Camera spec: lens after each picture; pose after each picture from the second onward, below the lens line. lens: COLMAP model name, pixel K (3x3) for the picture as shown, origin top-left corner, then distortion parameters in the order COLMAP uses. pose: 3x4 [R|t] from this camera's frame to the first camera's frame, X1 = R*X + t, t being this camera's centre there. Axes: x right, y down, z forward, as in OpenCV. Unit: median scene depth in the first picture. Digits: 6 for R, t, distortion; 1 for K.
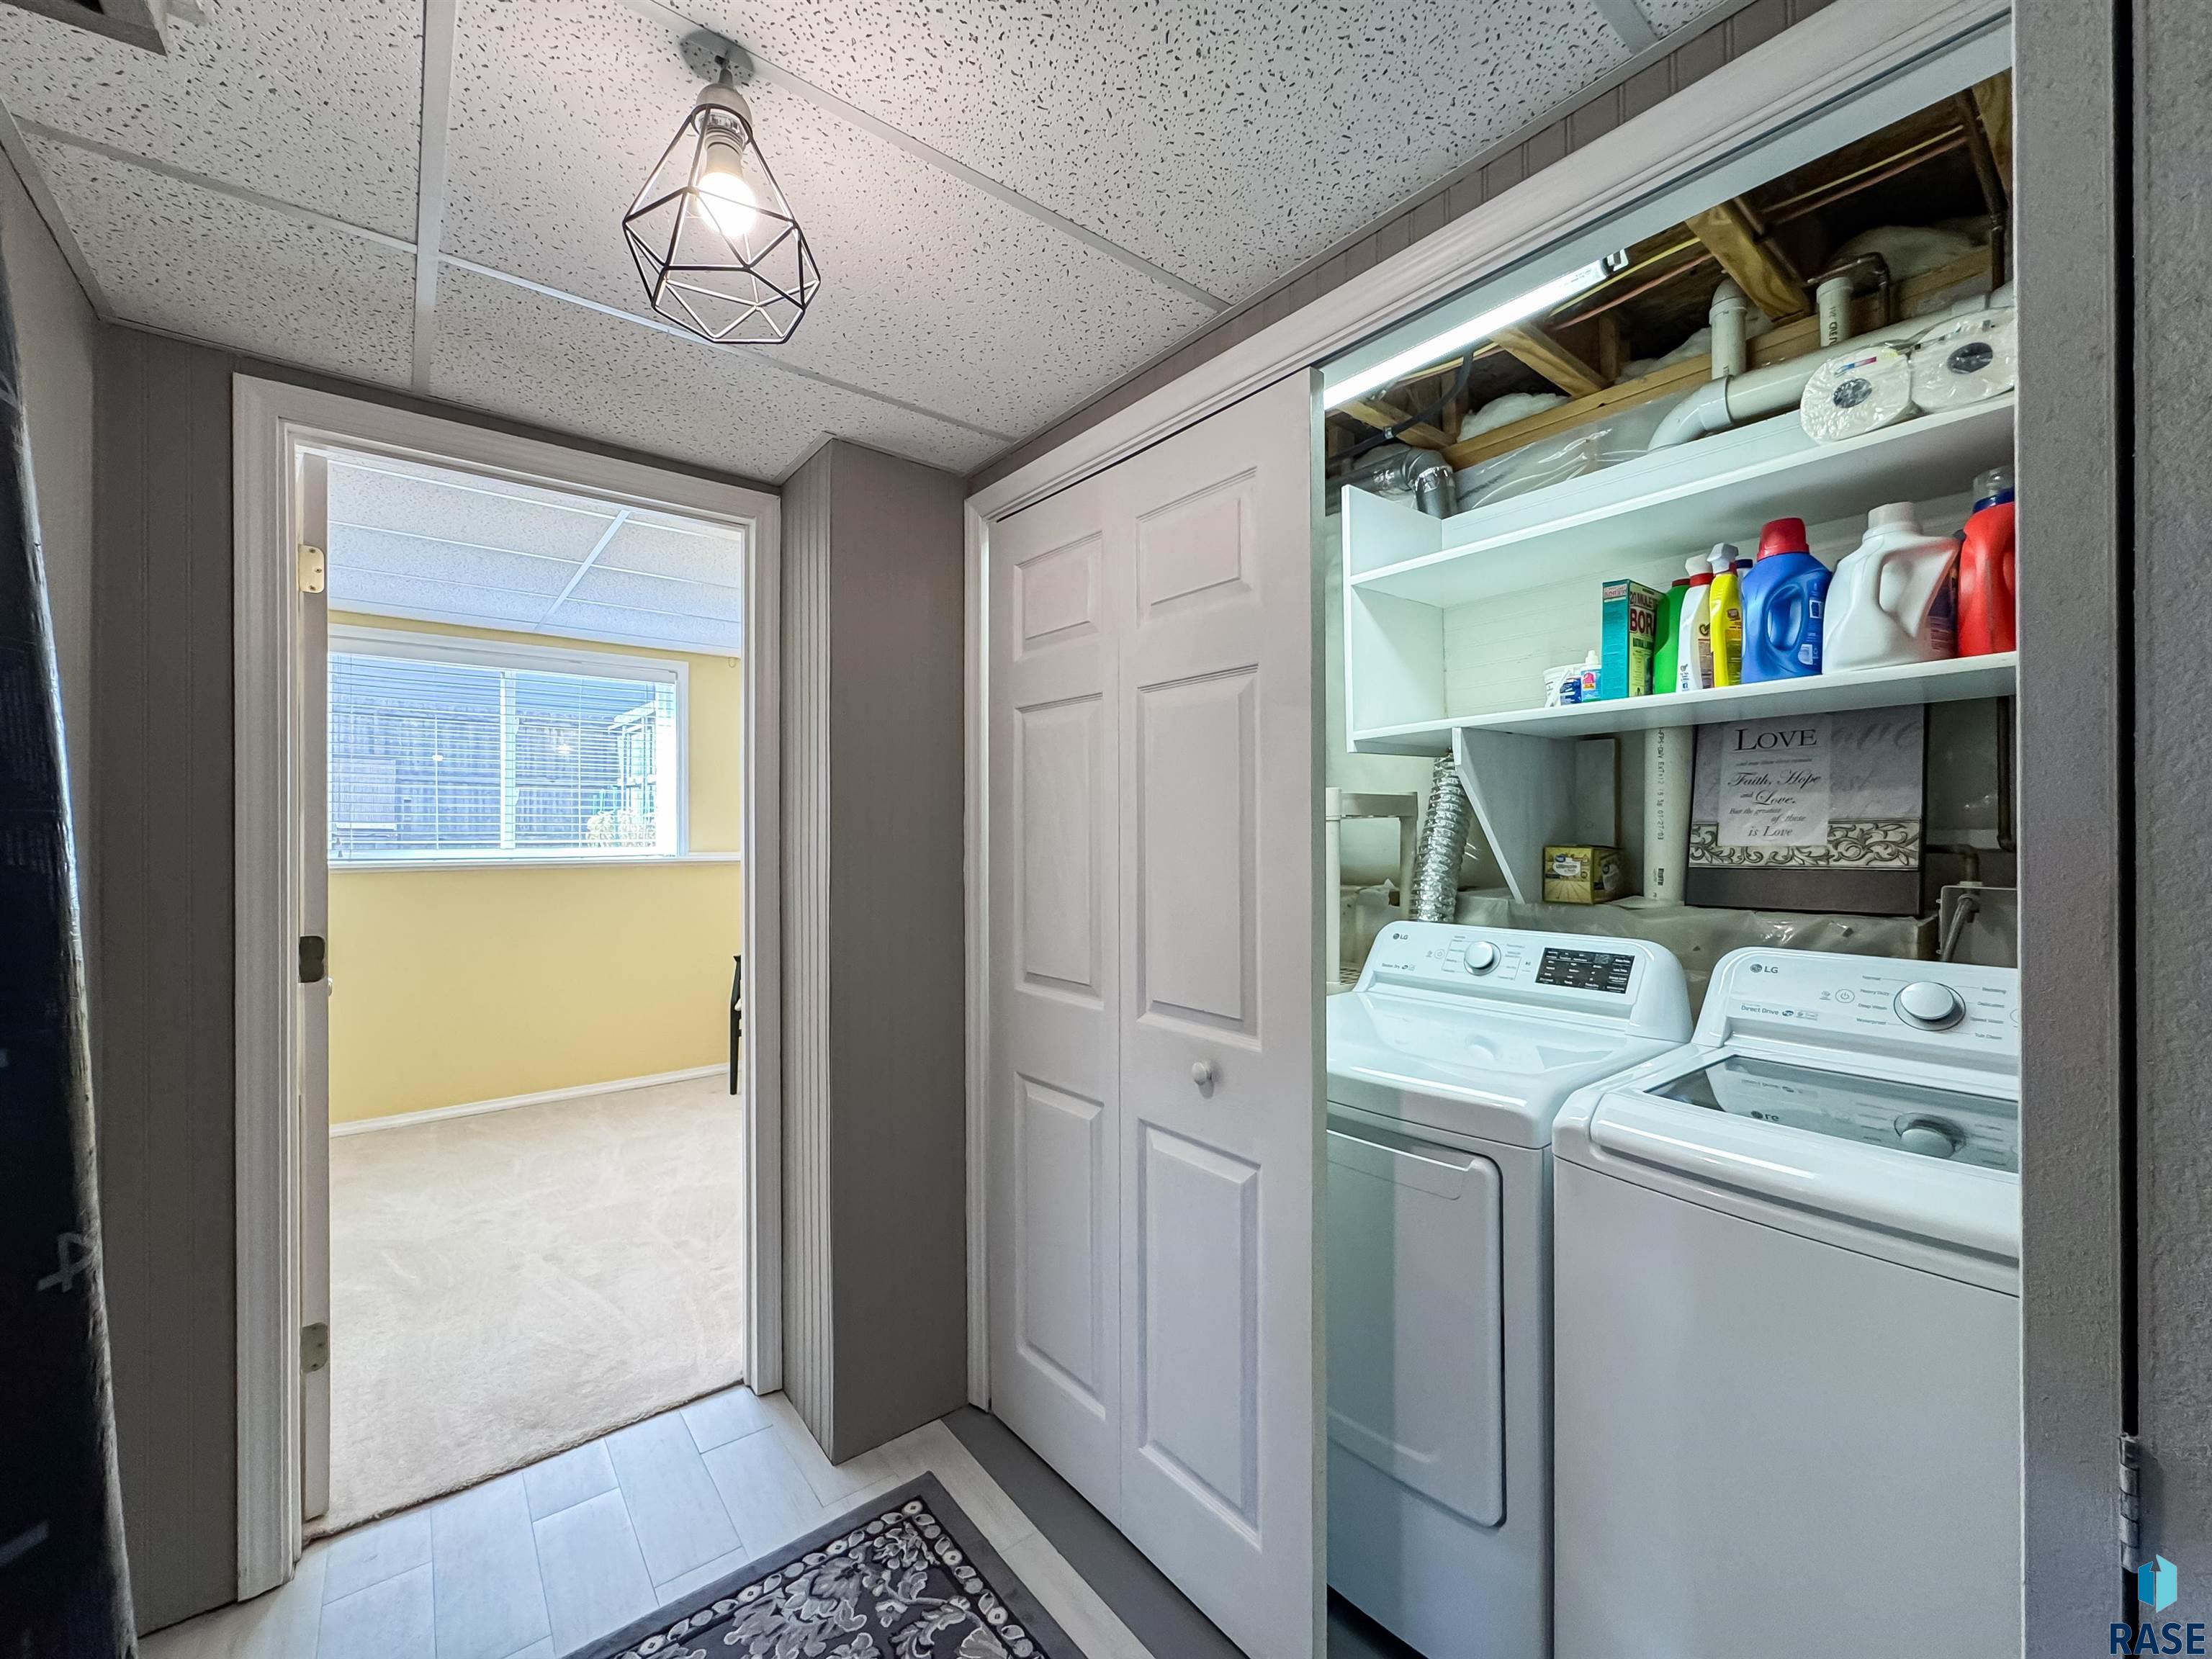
lens RADIAL K [[891.7, 0, 1106.0], [0, 891.7, 829.5], [0, 0, 1]] dist [-0.003900, -0.000419]
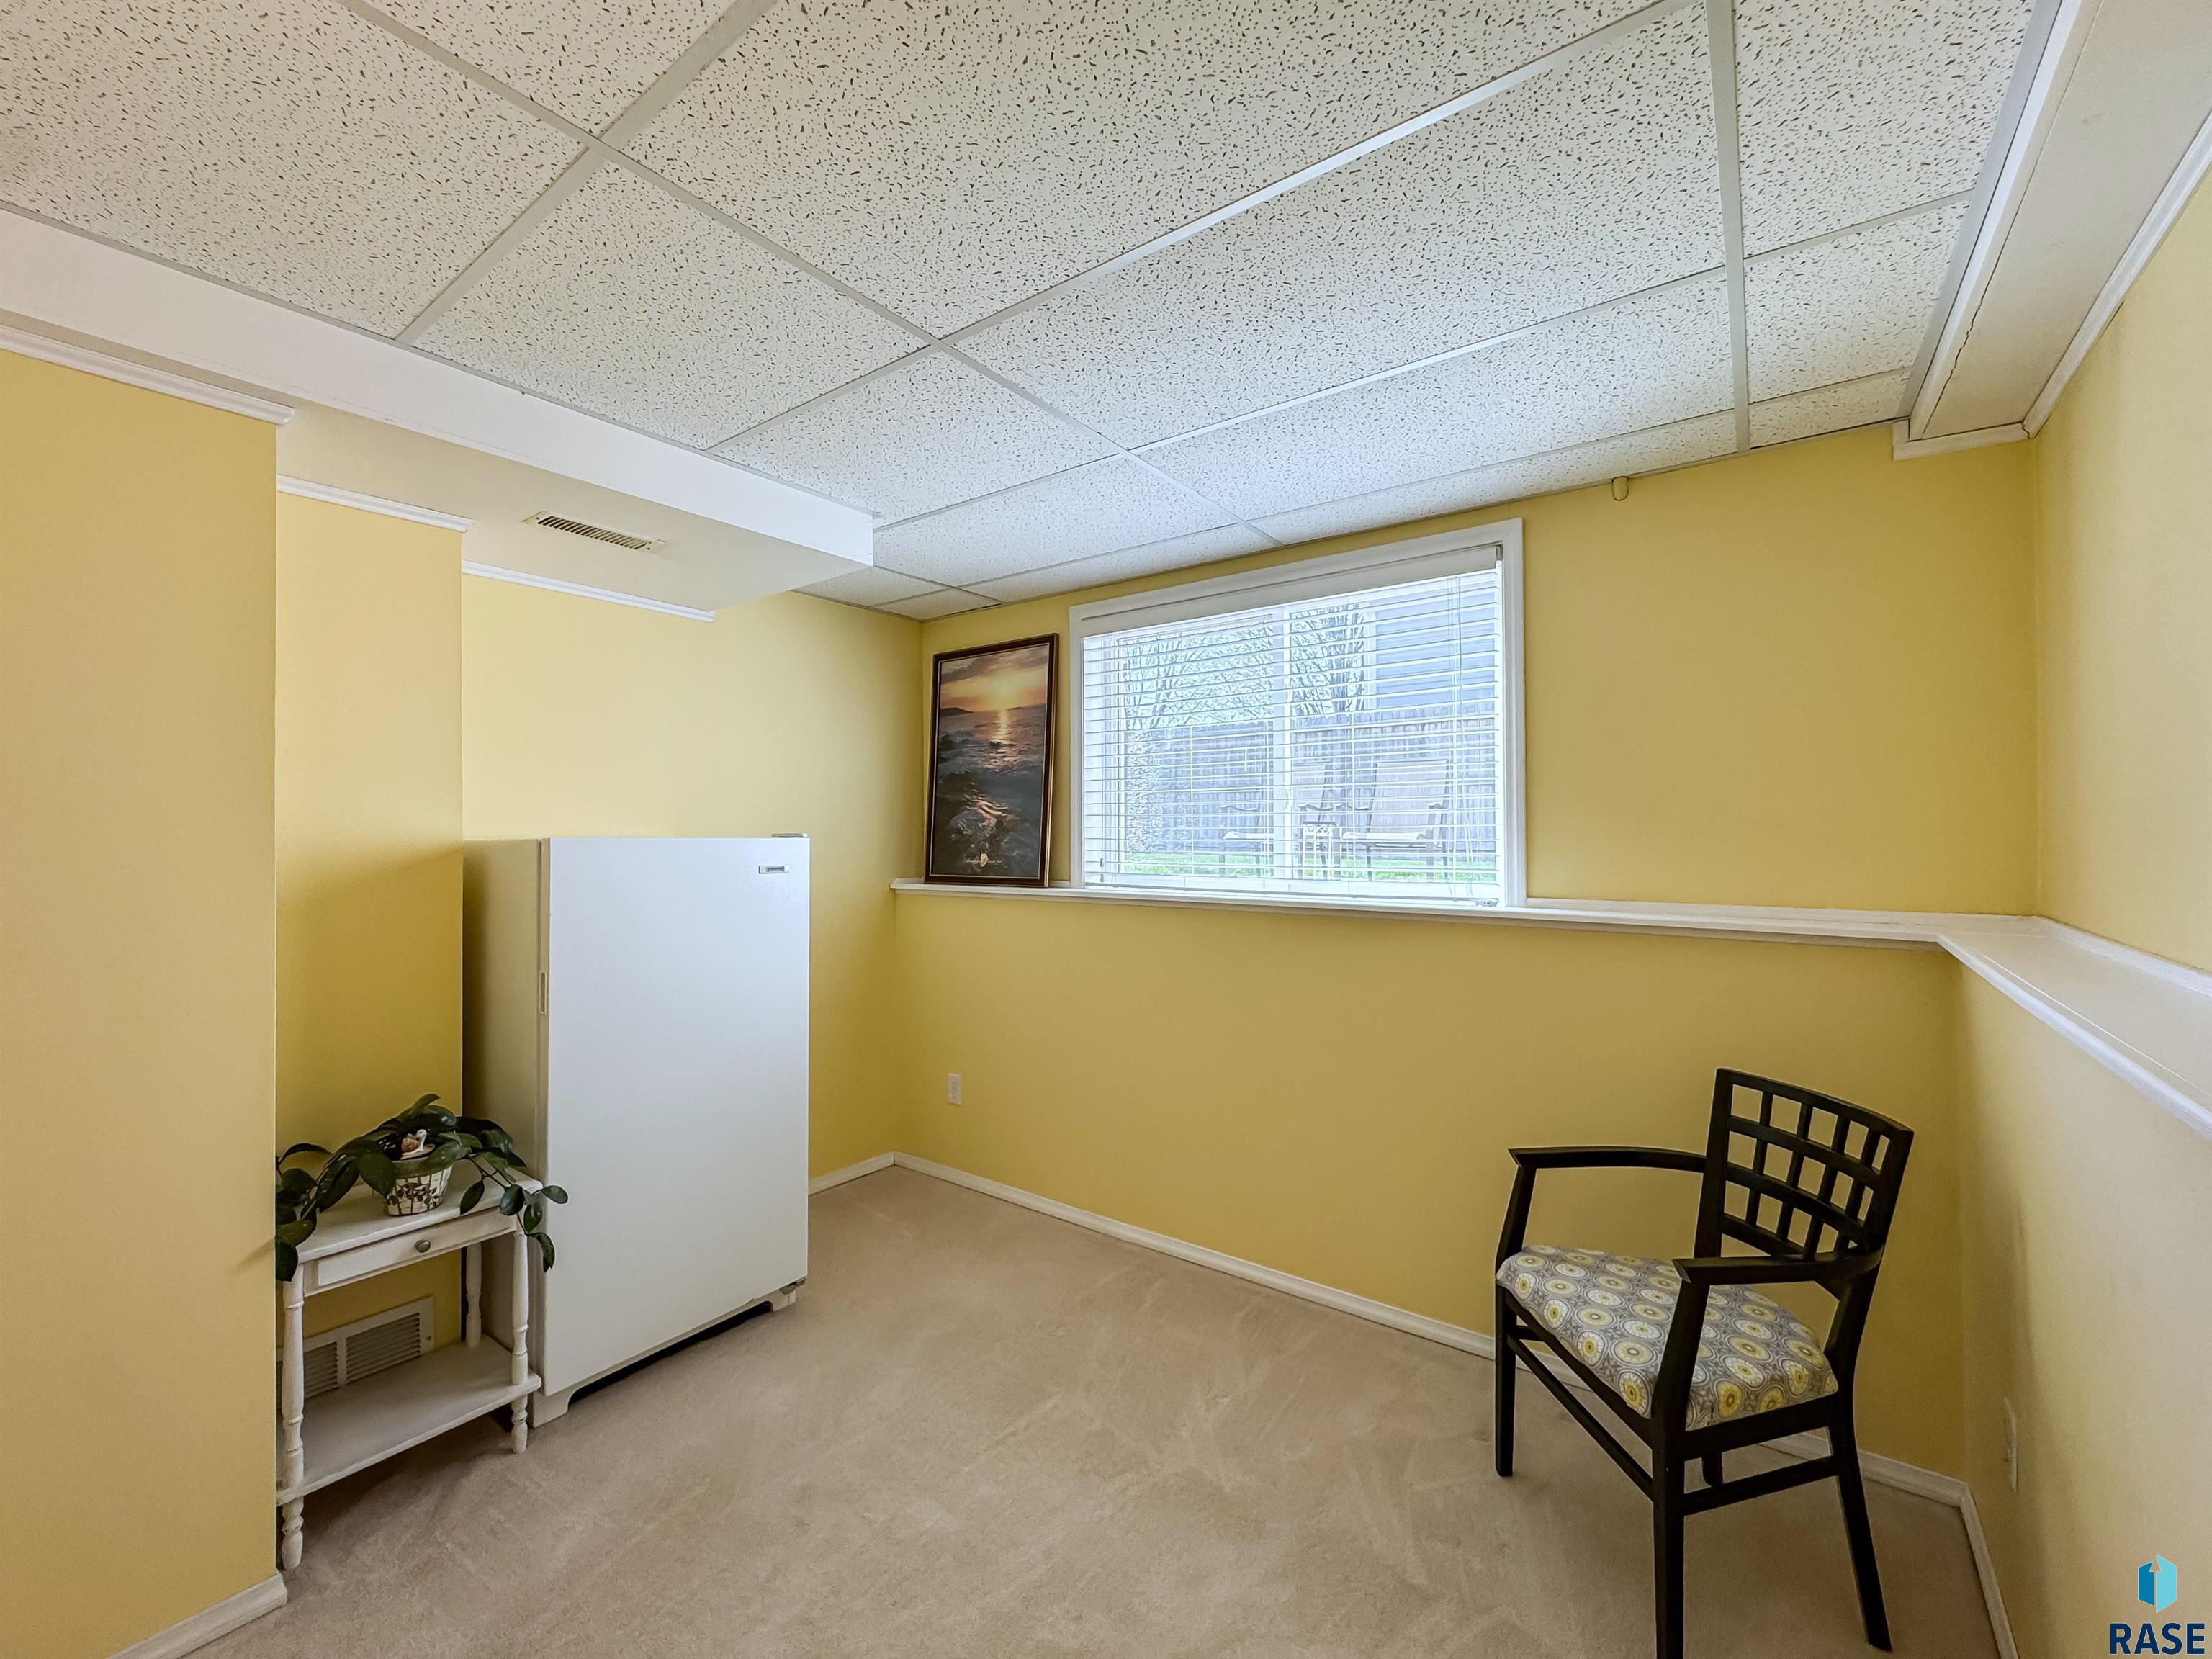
lens RADIAL K [[891.7, 0, 1106.0], [0, 891.7, 829.5], [0, 0, 1]] dist [-0.003900, -0.000419]
pose [[0.253928, -0.003808, -0.967216, -0.057628], [0.001987, 0.999992, -0.003416, -0.013639], [0.967221, -0.001055, 0.253934, 0.784384]]
